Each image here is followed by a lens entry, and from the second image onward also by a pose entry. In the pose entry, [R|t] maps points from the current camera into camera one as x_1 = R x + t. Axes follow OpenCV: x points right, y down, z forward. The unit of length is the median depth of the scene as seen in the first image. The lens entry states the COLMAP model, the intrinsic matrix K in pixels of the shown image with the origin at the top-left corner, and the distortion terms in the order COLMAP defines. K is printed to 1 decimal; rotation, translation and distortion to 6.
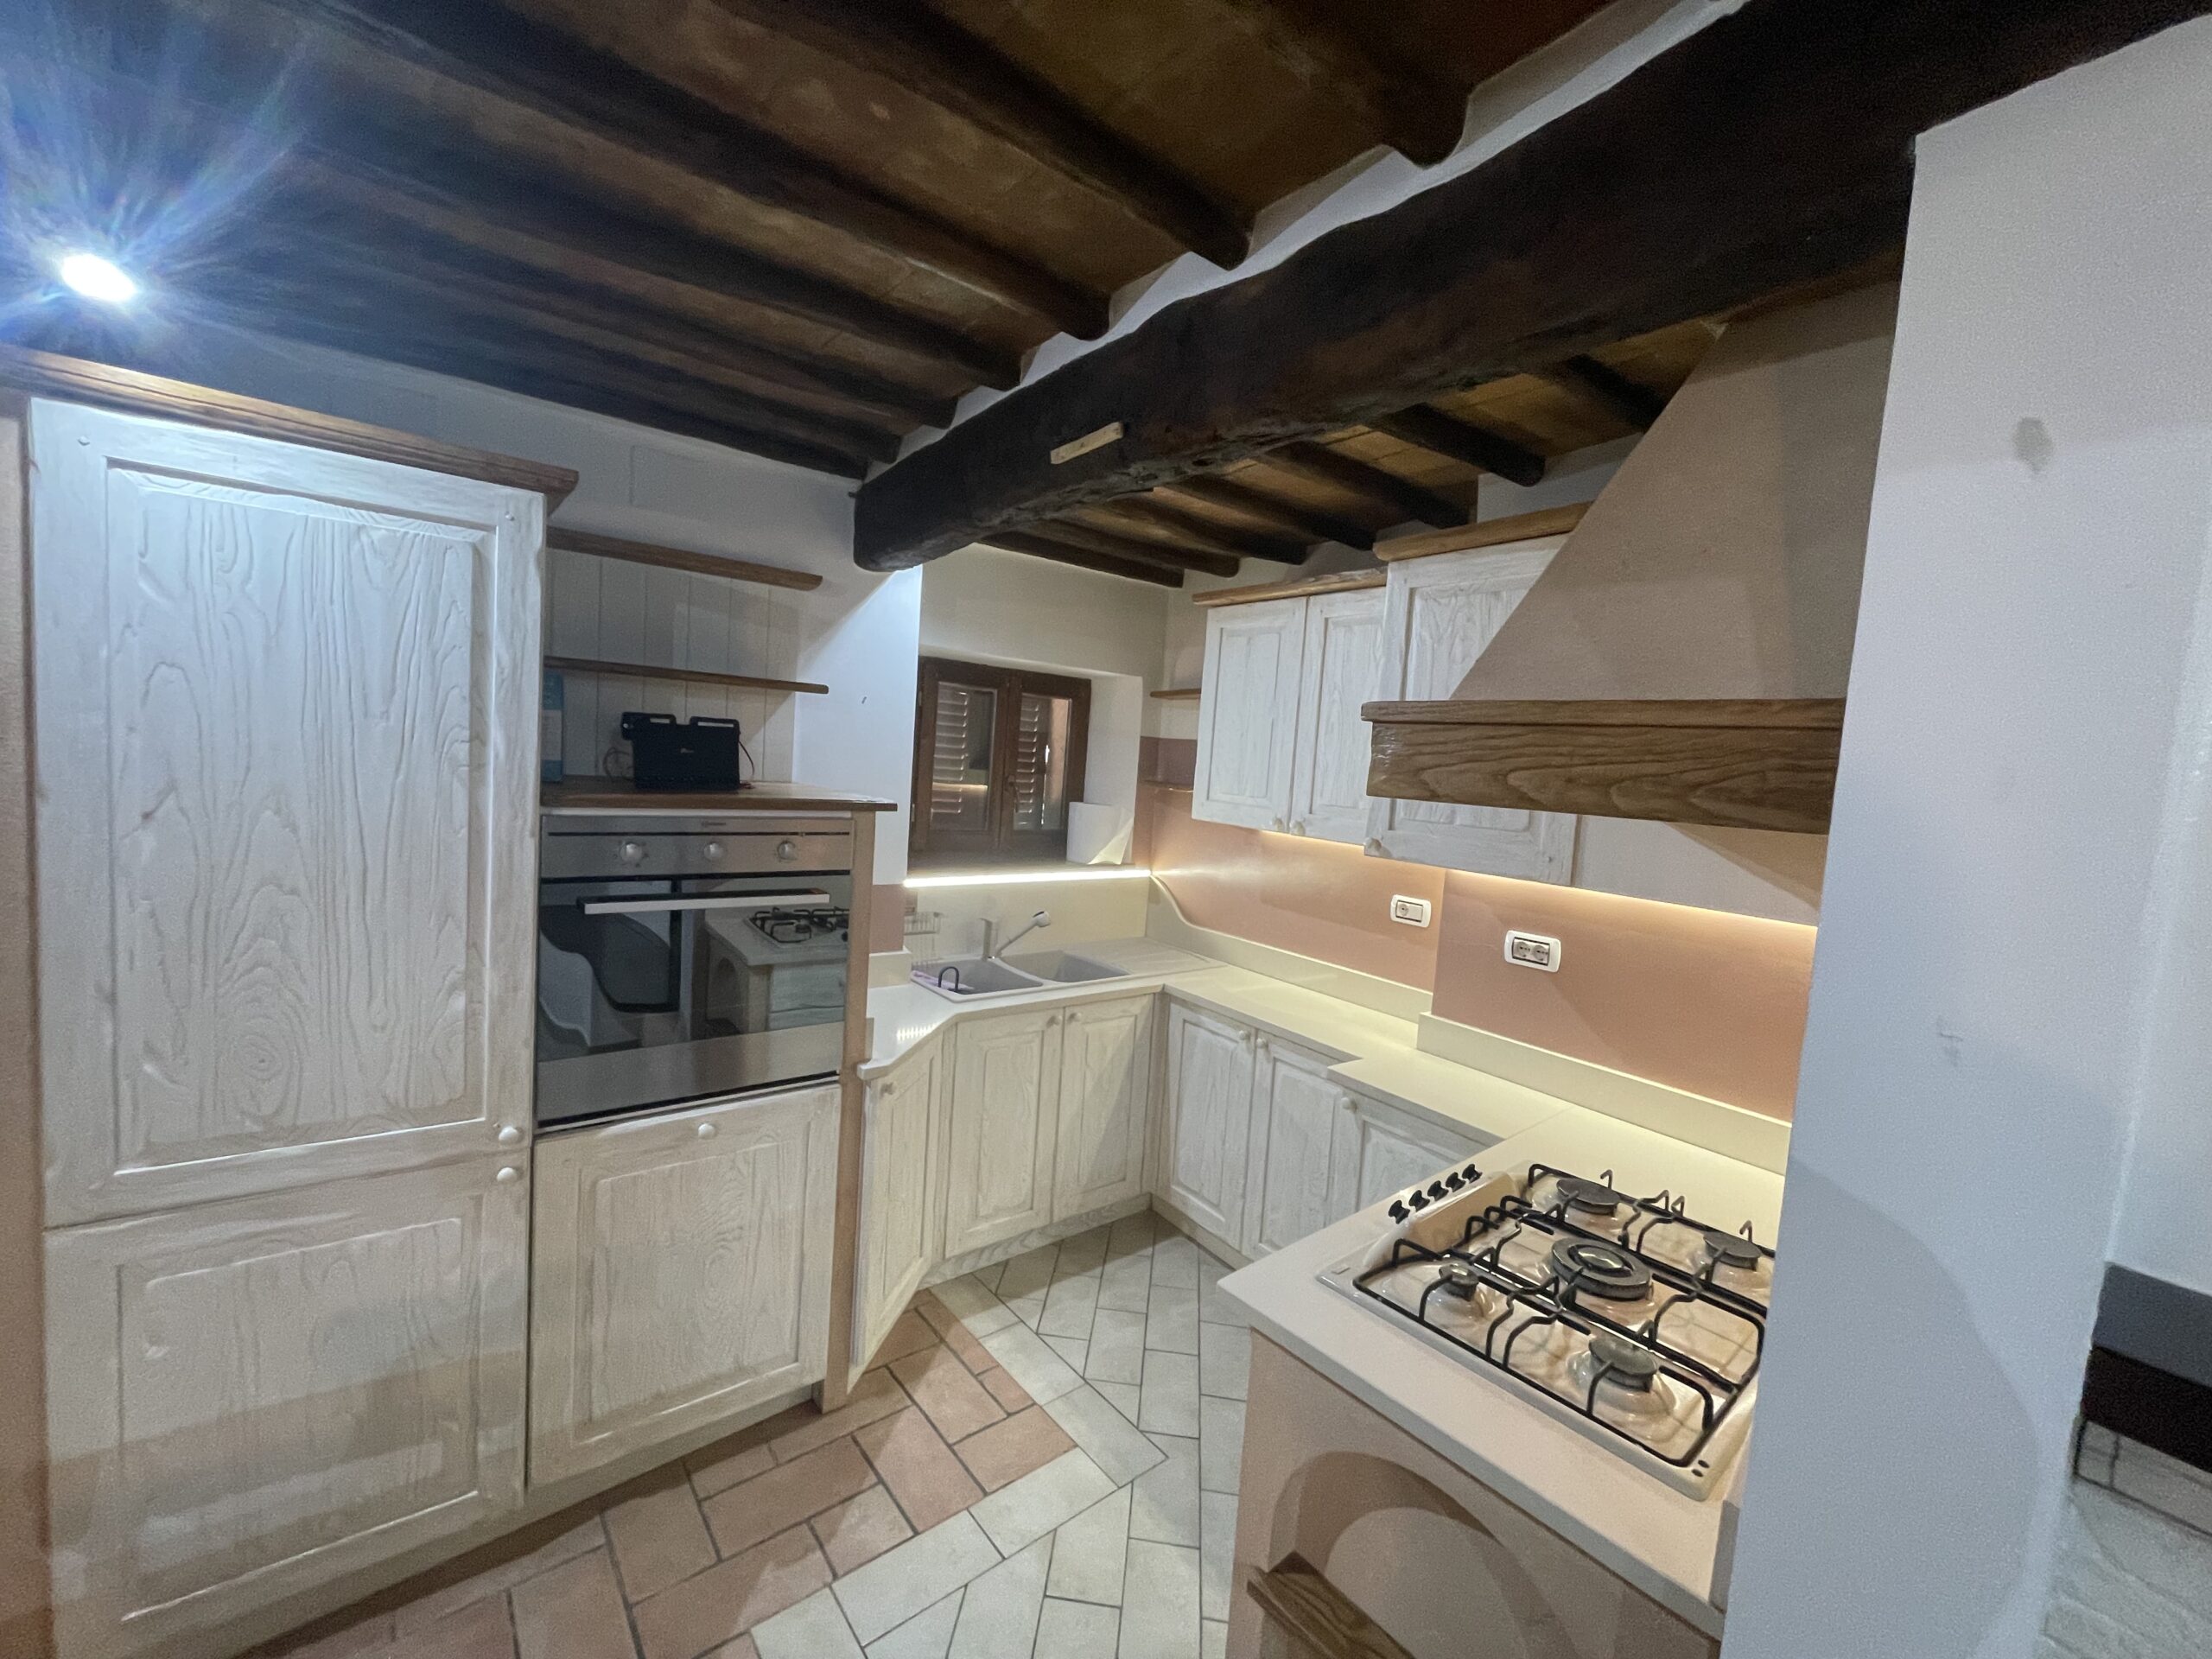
lens RADIAL K [[889.8, 0, 1099.7], [0, 889.8, 826.8], [0, 0, 1]] dist [-0.003165, 0.000215]
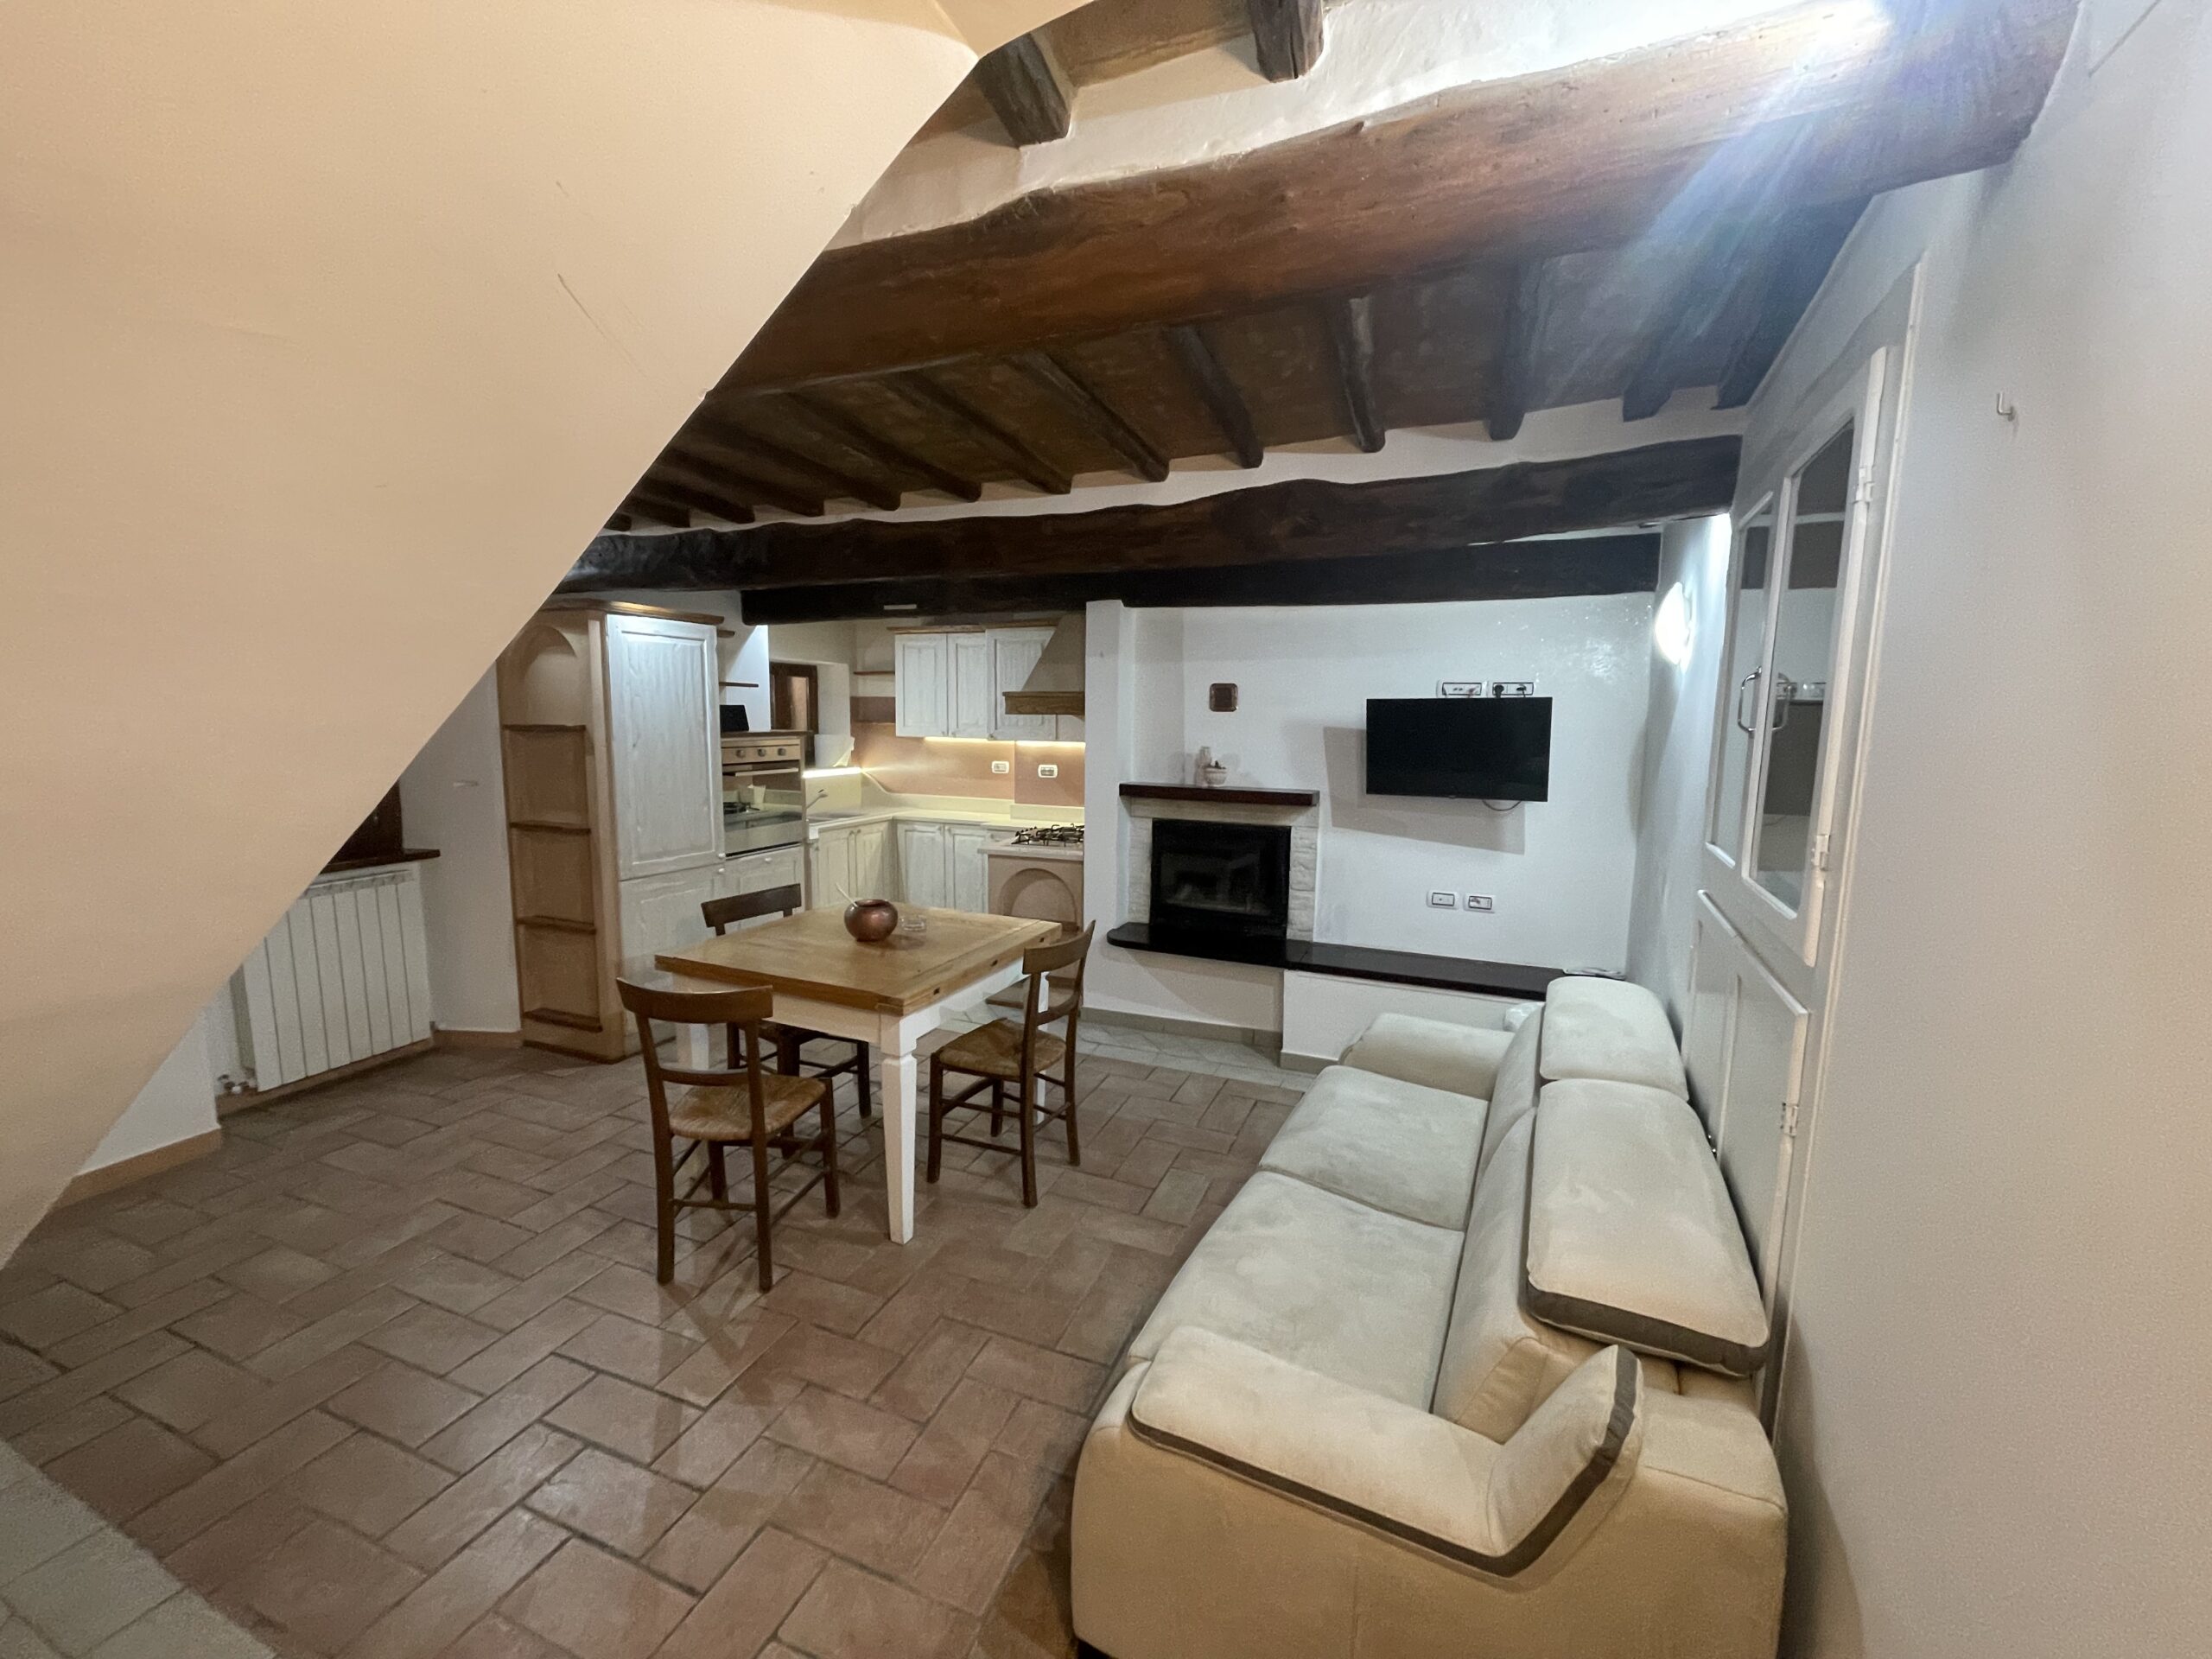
lens RADIAL K [[889.8, 0, 1099.7], [0, 889.8, 826.8], [0, 0, 1]] dist [-0.003165, 0.000215]
pose [[0.871222, -0.122097, 0.475462, -0.554362], [0.090146, 0.991896, 0.089535, 0.065823], [-0.482540, -0.035144, 0.875168, -1.175459]]
